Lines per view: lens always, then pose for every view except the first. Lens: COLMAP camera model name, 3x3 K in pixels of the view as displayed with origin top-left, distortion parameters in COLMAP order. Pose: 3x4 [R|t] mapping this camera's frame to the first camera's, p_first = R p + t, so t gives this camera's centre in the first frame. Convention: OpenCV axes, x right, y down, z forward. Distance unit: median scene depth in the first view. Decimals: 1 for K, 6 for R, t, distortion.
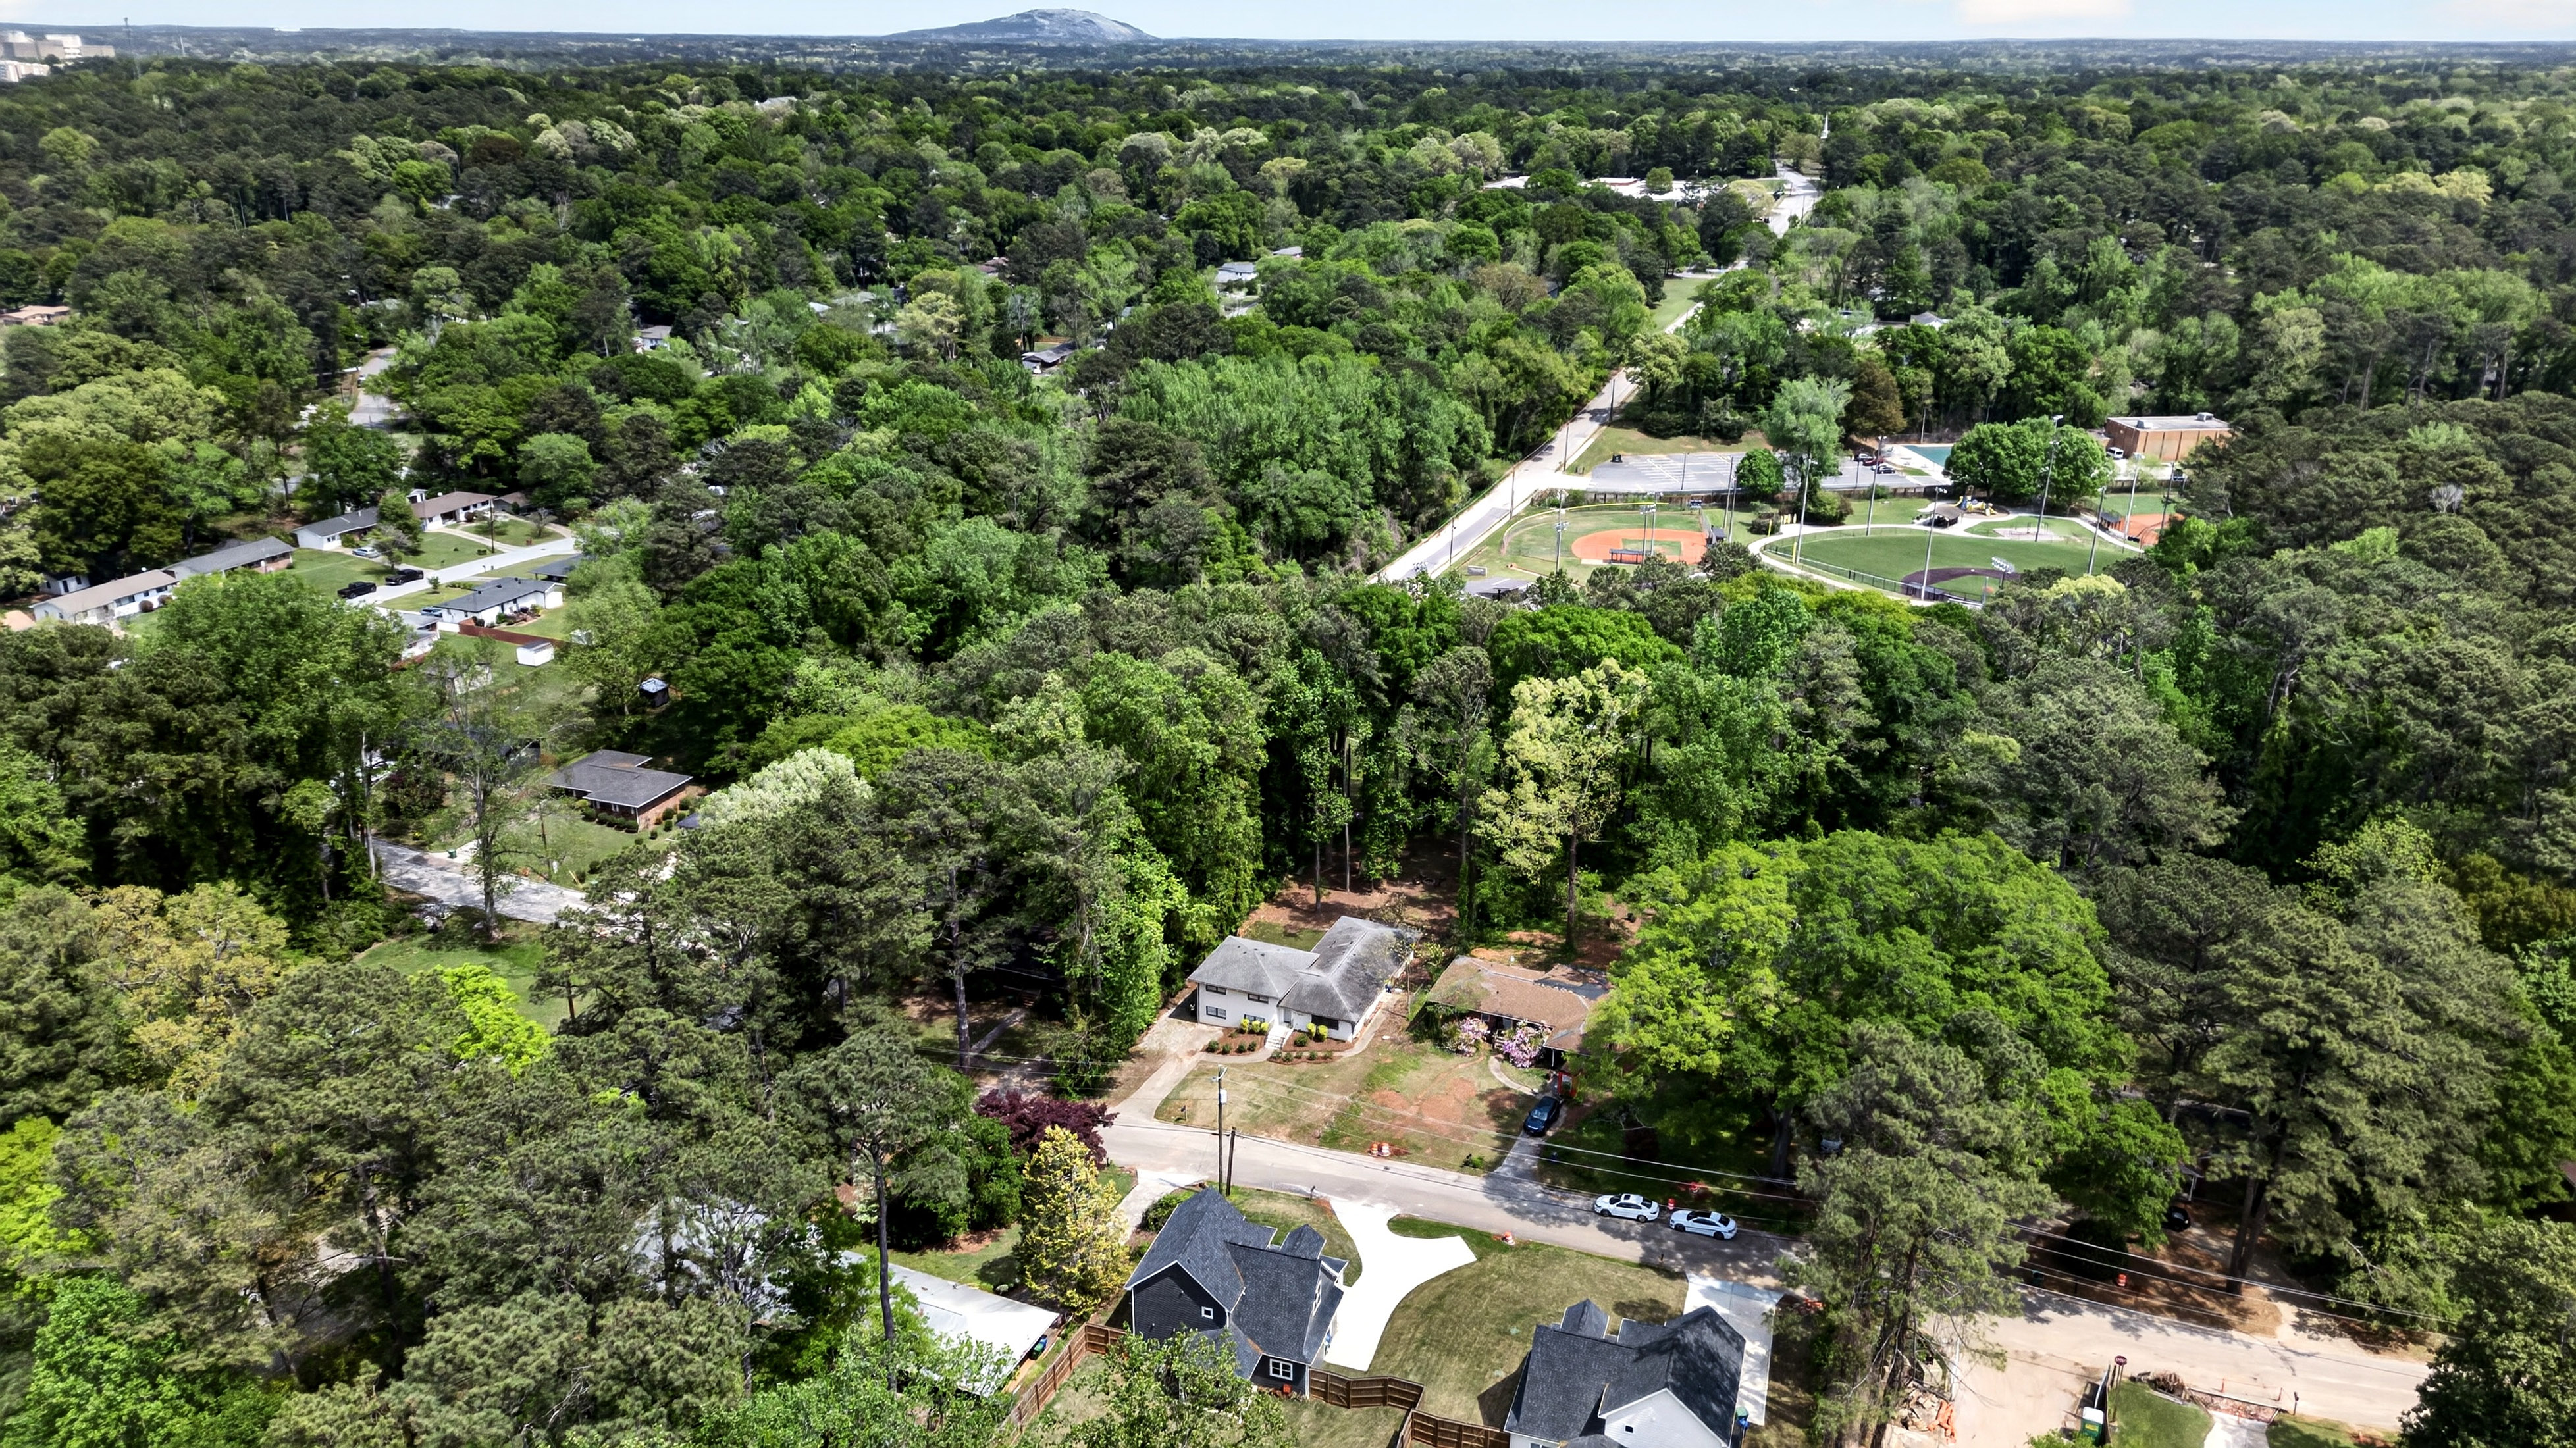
lens RADIAL K [[1035.7, 0, 1231.6], [0, 1035.7, 719.5], [0, 0, 1]] dist [0.001700, 0.000009]
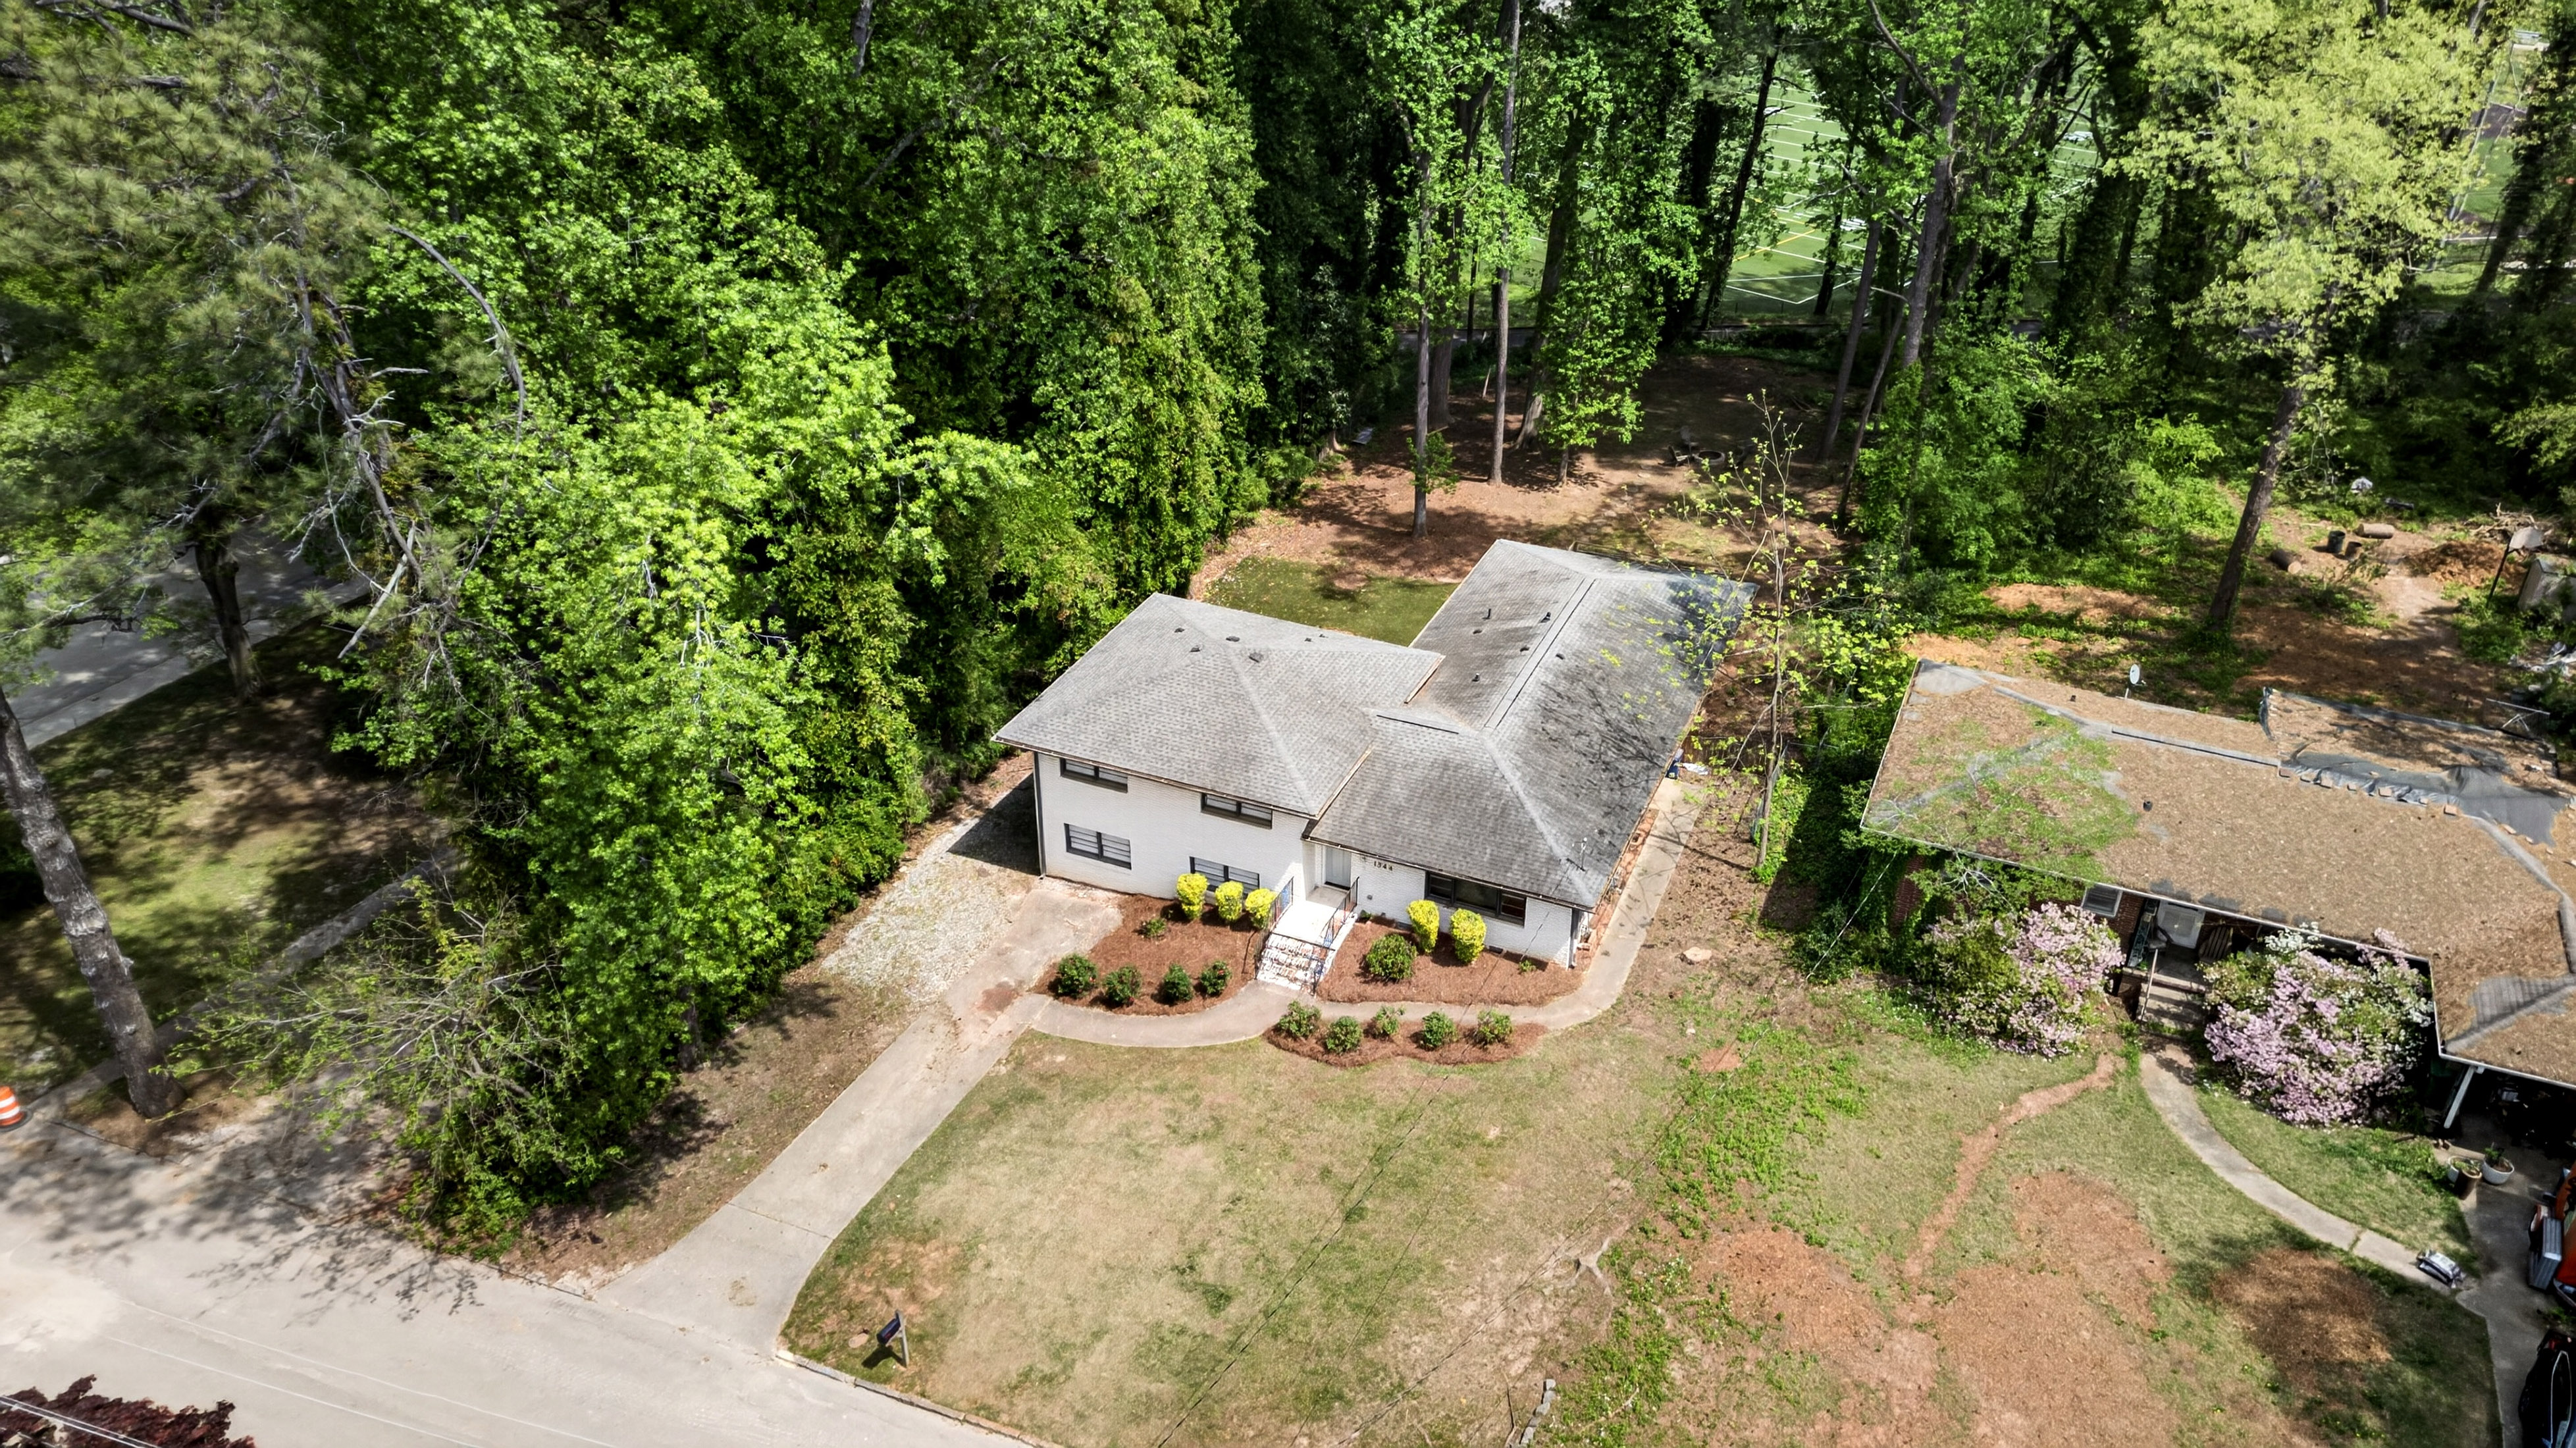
lens RADIAL K [[1944.1, 0, 1286.7], [0, 1944.1, 724.3], [0, 0, 1]] dist [0.007136, -0.000137]
pose [[0.999316, 0.000341, 0.036979, 0.019332], [-0.010150, 0.964088, 0.265390, 0.103288], [-0.035561, -0.265584, 0.963432, 0.483228]]
